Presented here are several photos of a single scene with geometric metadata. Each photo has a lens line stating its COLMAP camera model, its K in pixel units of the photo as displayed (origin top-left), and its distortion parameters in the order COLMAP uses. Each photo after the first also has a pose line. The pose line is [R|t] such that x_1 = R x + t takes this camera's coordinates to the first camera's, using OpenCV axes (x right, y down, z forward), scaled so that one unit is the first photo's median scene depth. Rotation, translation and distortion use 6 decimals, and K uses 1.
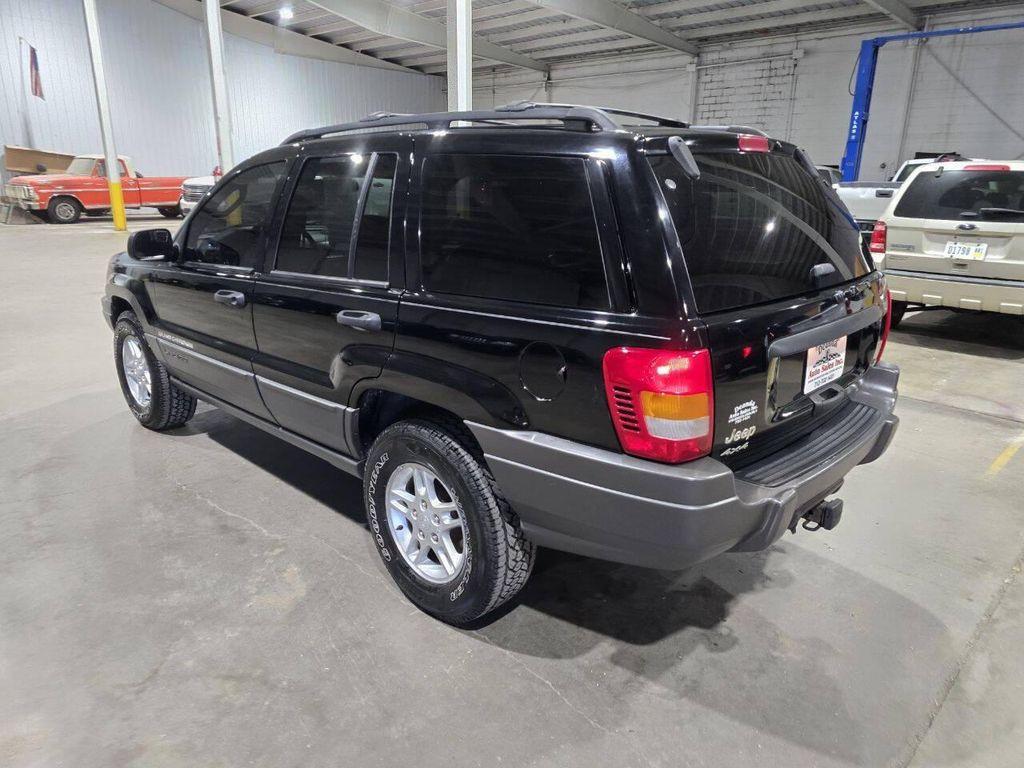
lens RADIAL K [[695.6, 0, 518.8], [0, 695.6, 375.6], [0, 0, 1]] dist [0.047522, -0.034001]
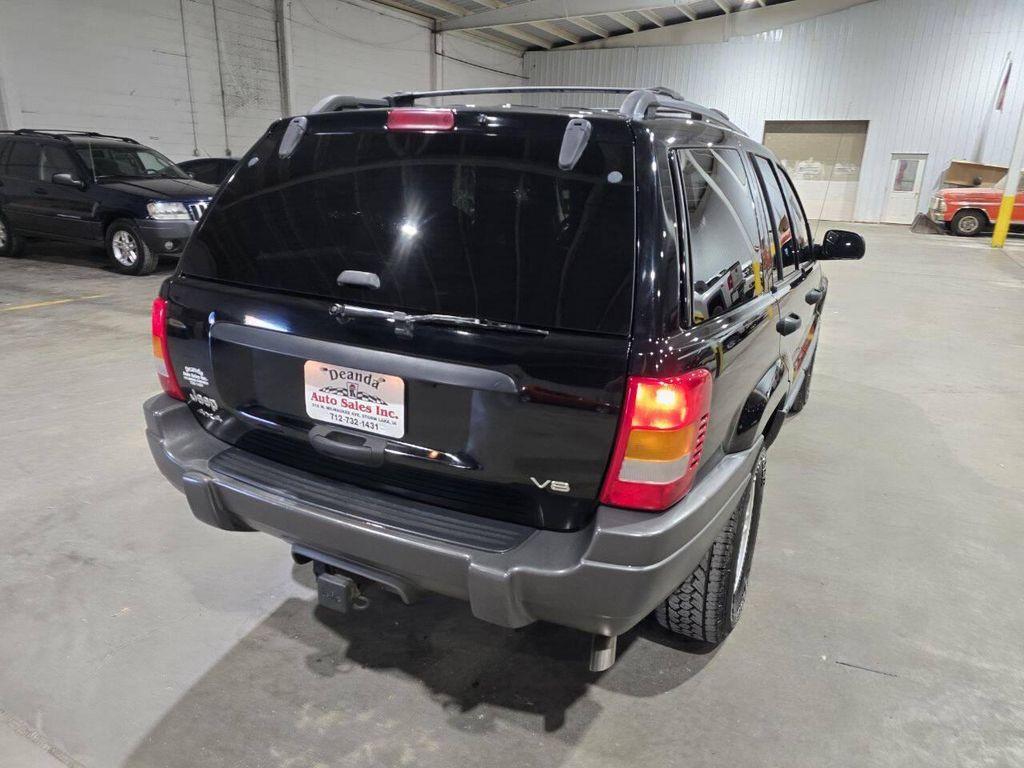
lens RADIAL K [[693.1, 0, 511.6], [0, 693.1, 376.7], [0, 0, 1]] dist [0.051828, -0.036275]
pose [[0.289448, 0.274076, -0.917116, 0.641469], [-0.292742, 0.937568, 0.187797, -0.128043], [0.911330, 0.214121, 0.351611, 0.479868]]
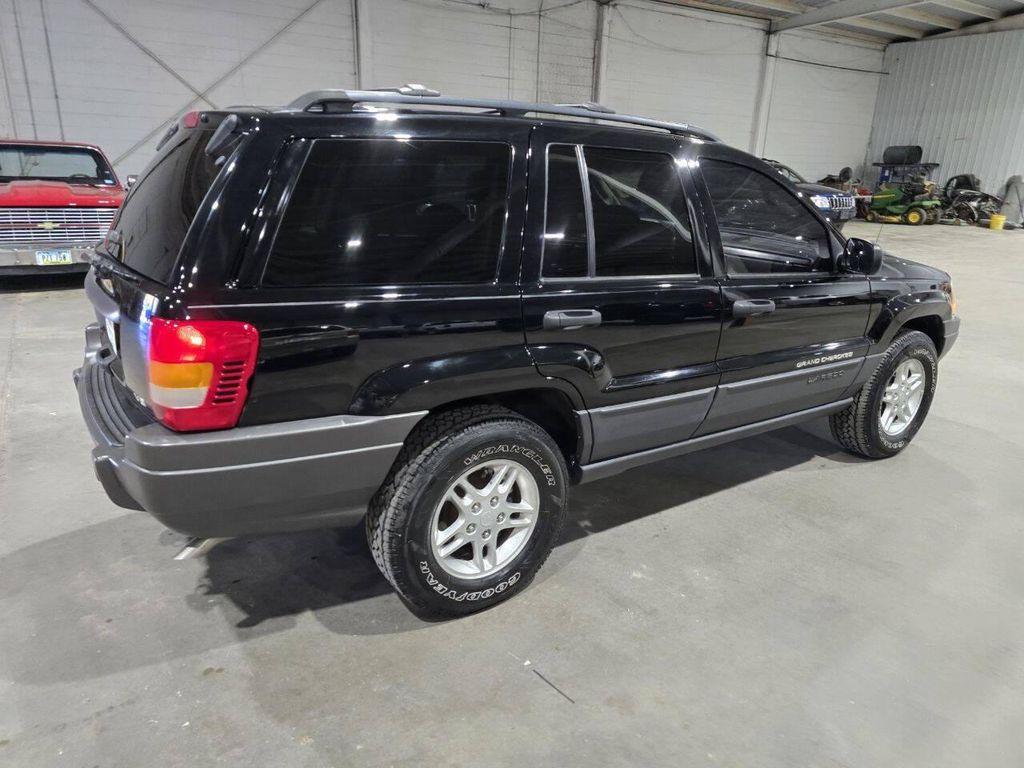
lens RADIAL K [[693.1, 0, 511.6], [0, 693.1, 376.7], [0, 0, 1]] dist [0.051828, -0.036275]
pose [[-0.213872, 0.267415, -0.939547, 0.712536], [-0.302664, 0.896332, 0.324011, -0.255034], [0.928791, 0.353664, -0.110763, 0.923915]]
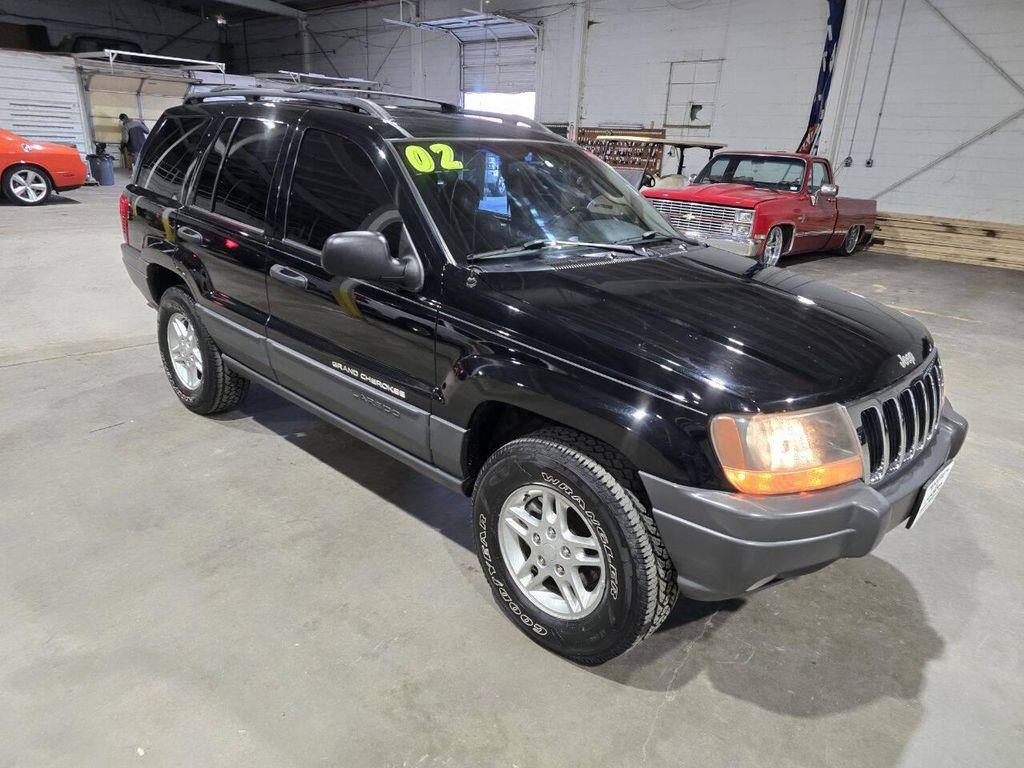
lens RADIAL K [[690.8, 0, 498.5], [0, 690.8, 388.2], [0, 0, 1]] dist [0.050289, -0.035559]
pose [[-0.997782, -0.065504, -0.011845, -0.215919], [-0.060044, 0.808832, 0.584966, -0.495913], [-0.028737, 0.584380, -0.810971, 1.672471]]
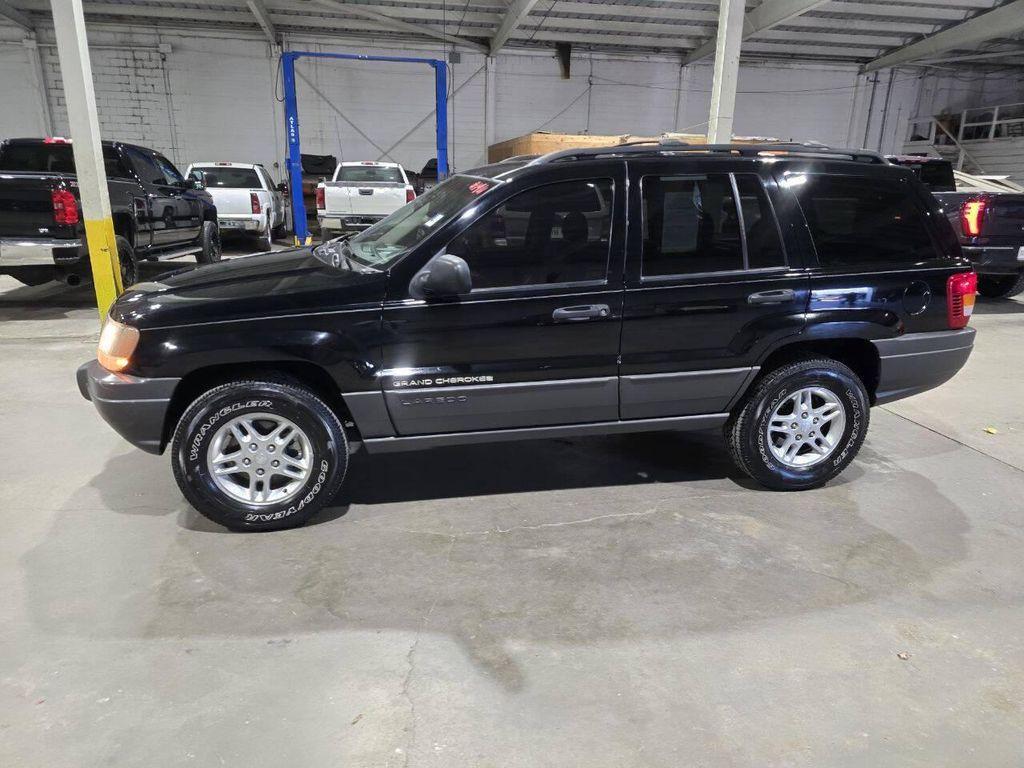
lens RADIAL K [[690.8, 0, 498.5], [0, 690.8, 388.2], [0, 0, 1]] dist [0.050289, -0.035559]
pose [[0.577479, -0.241380, 0.779906, -0.969557], [0.220666, 0.965885, 0.135549, -0.124996], [-0.786018, 0.093822, 0.611042, 0.359291]]
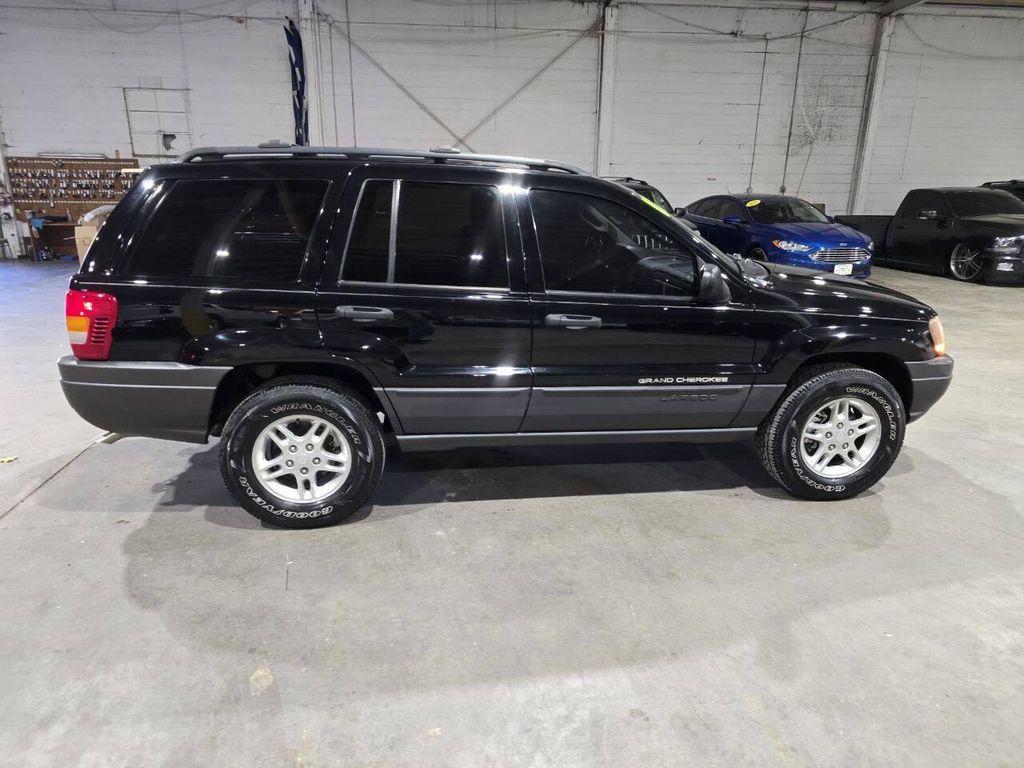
lens RADIAL K [[691.0, 0, 510.4], [0, 691.0, 395.4], [0, 0, 1]] dist [0.050650, -0.037199]
pose [[-0.616987, 0.205381, -0.759701, 0.636602], [-0.240446, 0.869988, 0.430472, -0.408135], [0.749342, 0.448263, -0.487388, 1.406395]]
